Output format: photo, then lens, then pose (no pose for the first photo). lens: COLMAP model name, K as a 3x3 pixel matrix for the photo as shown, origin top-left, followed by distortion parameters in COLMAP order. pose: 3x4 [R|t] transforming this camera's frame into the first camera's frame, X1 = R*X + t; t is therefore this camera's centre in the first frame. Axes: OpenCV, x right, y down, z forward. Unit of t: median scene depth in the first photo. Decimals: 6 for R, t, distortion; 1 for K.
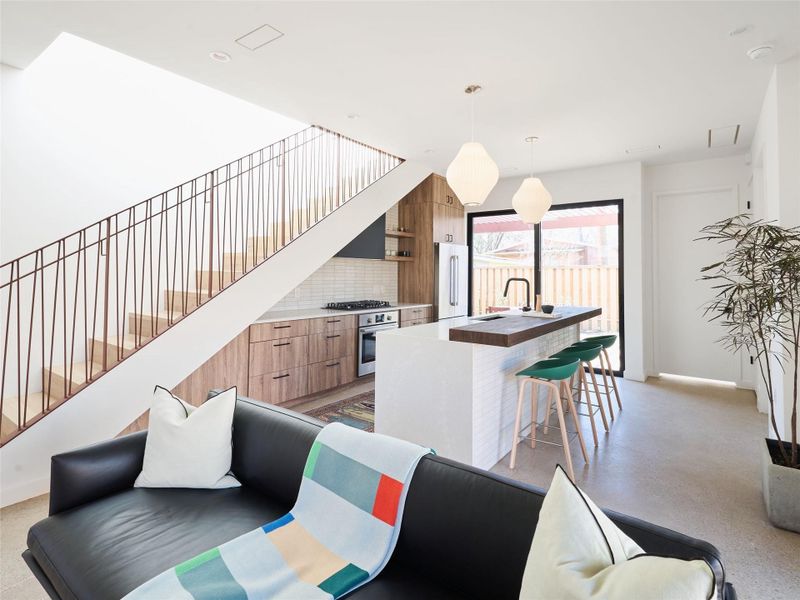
lens RADIAL K [[413.3, 0, 399.2], [0, 413.3, 265.9], [0, 0, 1]] dist [0.002863, 0.000743]
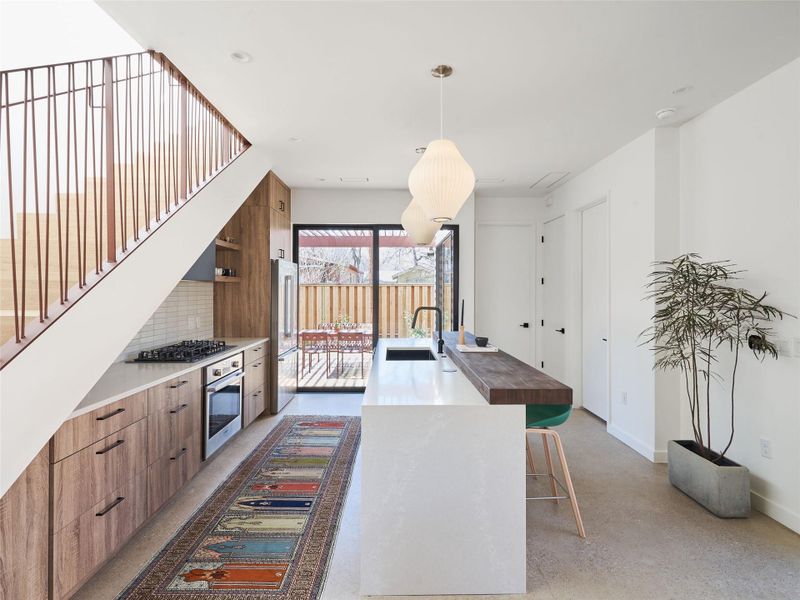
lens RADIAL K [[413.1, 0, 399.0], [0, 413.1, 291.9], [0, 0, 1]] dist [-0.001080, -0.001095]
pose [[0.798958, -0.011055, 0.601285, -0.267761], [-0.006207, 0.999626, 0.026626, -0.022769], [-0.601355, -0.025005, 0.798591, 0.313881]]
